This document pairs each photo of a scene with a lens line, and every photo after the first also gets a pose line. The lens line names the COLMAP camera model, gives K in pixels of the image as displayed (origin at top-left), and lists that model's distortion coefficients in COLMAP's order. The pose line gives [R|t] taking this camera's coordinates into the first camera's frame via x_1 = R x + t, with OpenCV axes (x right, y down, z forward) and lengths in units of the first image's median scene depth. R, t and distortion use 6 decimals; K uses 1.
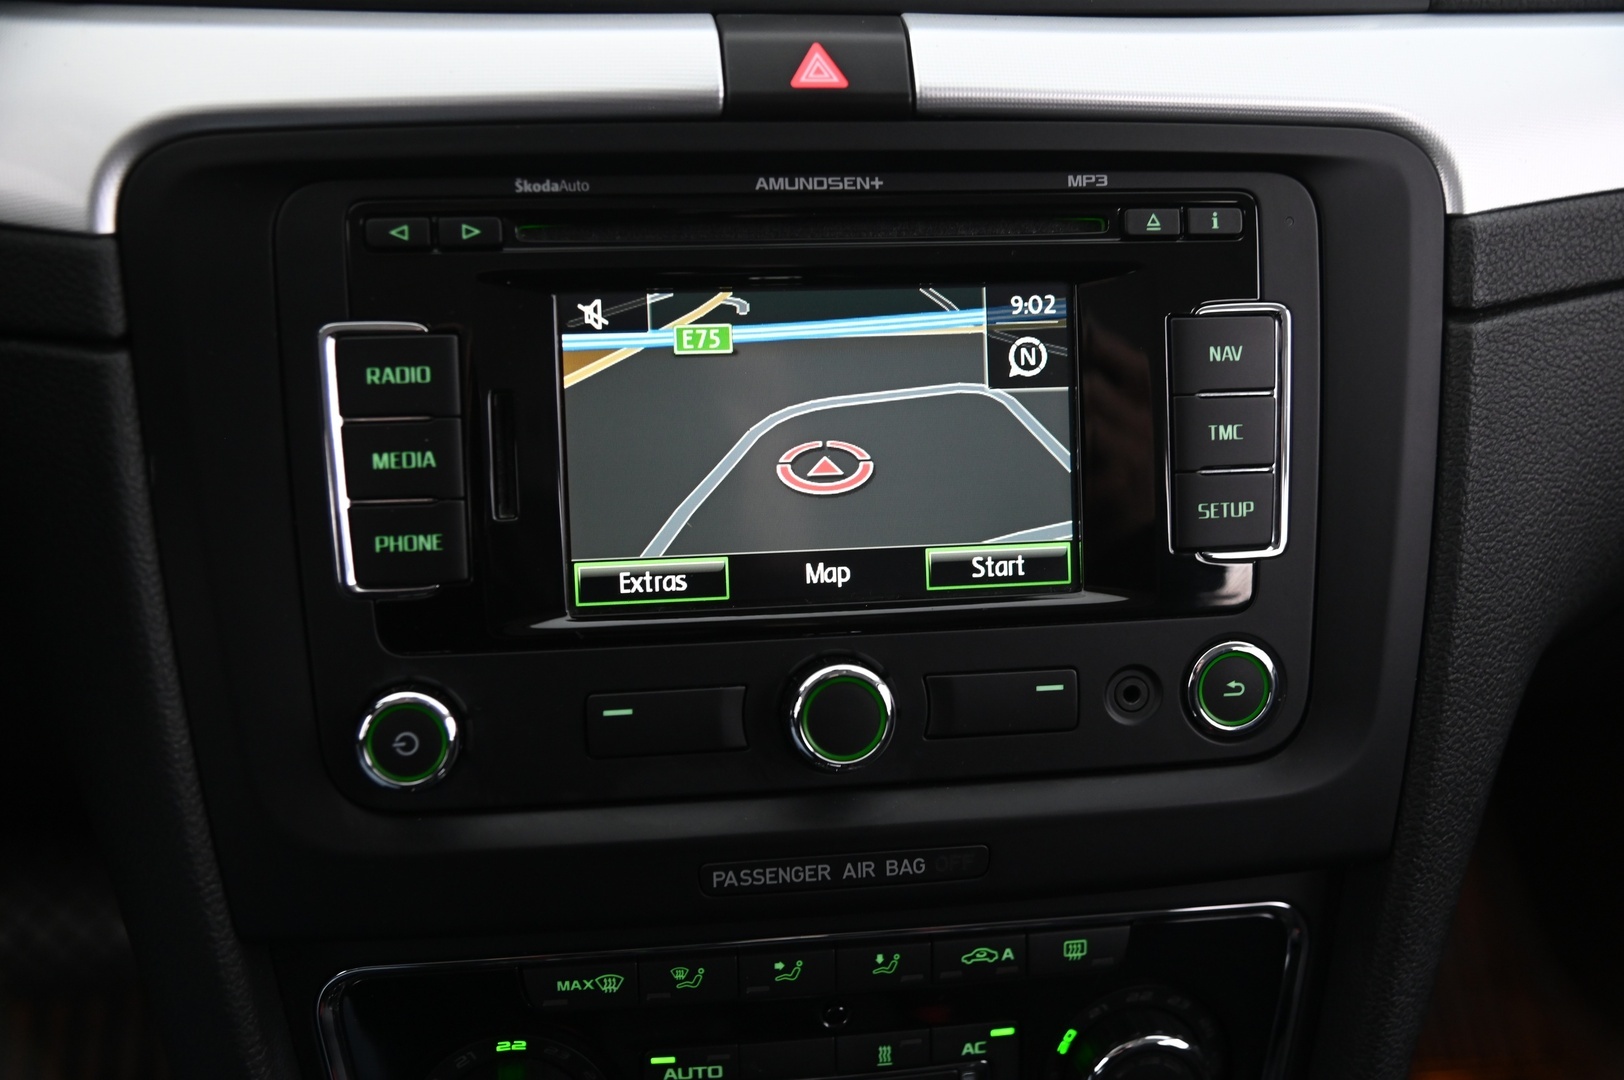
lens RADIAL K [[1682.7, 0, 820.1], [0, 1682.7, 537.4], [0, 0, 1]] dist [0.025678, 0.000000]
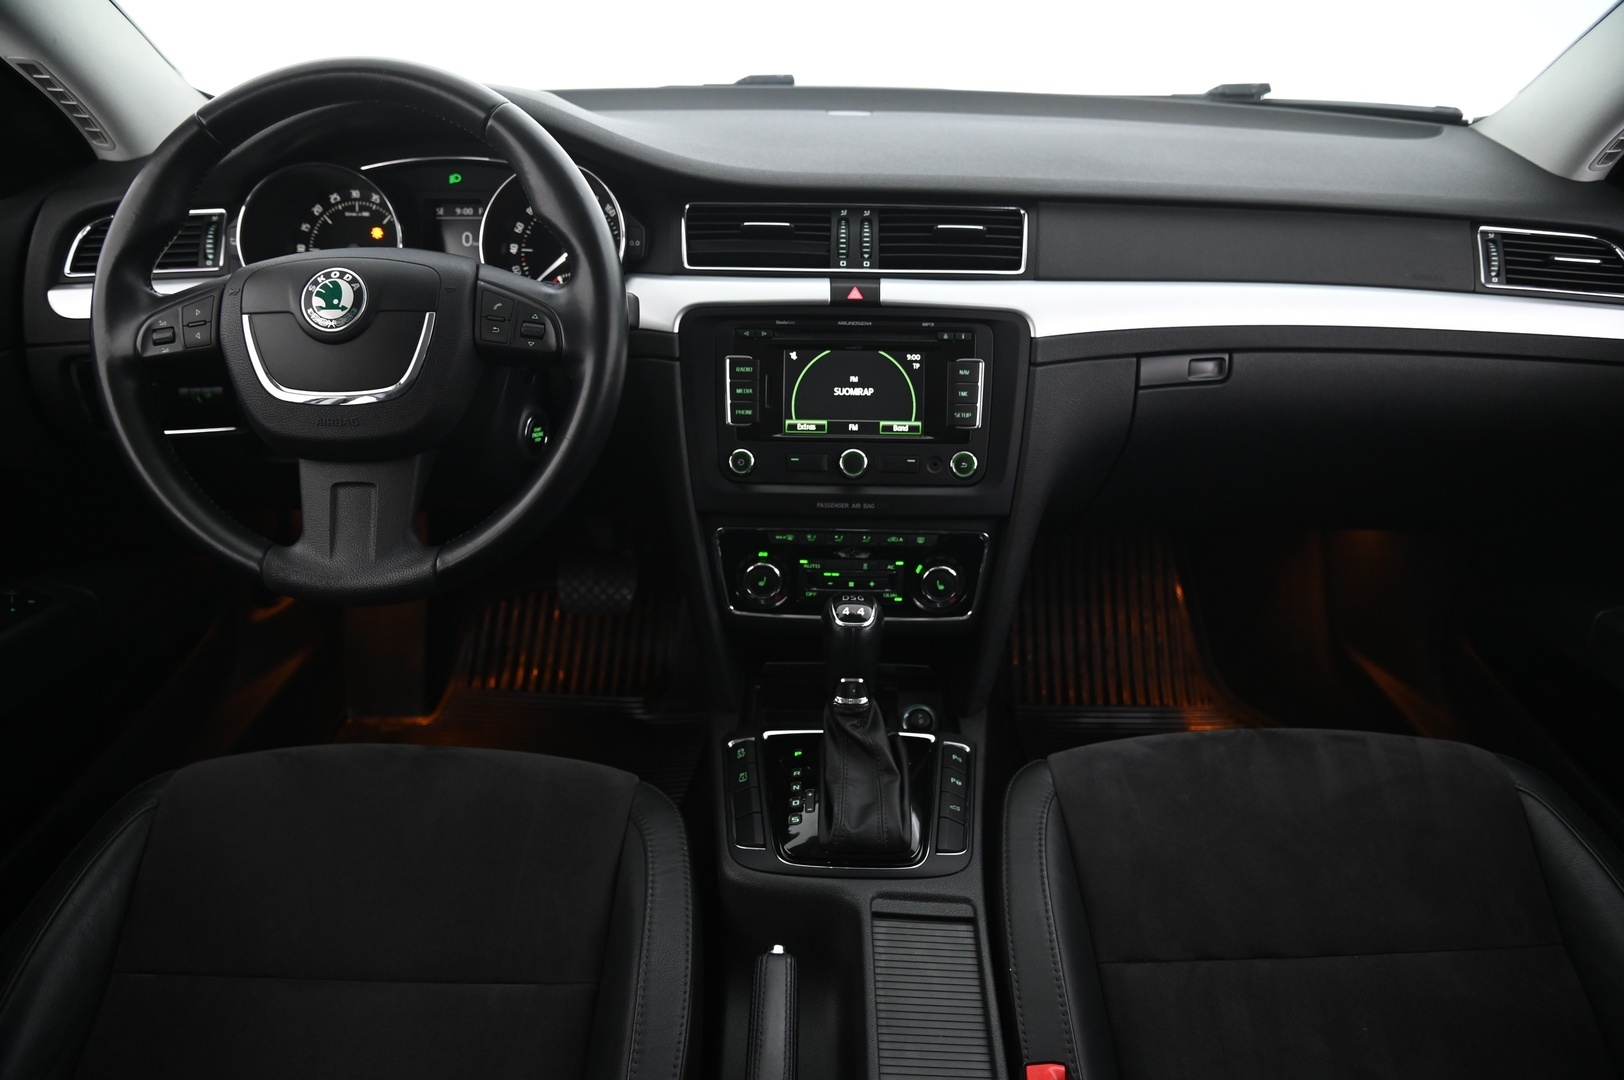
lens RADIAL K [[1167.0, 0, 807.4], [0, 1167.0, 552.4], [0, 0, 1]] dist [-0.118031, 0.060971]
pose [[0.985232, 0.057678, -0.161219, 0.335843], [-0.055292, 0.998285, 0.019254, 0.253355], [0.162053, -0.010056, 0.986731, -1.559217]]
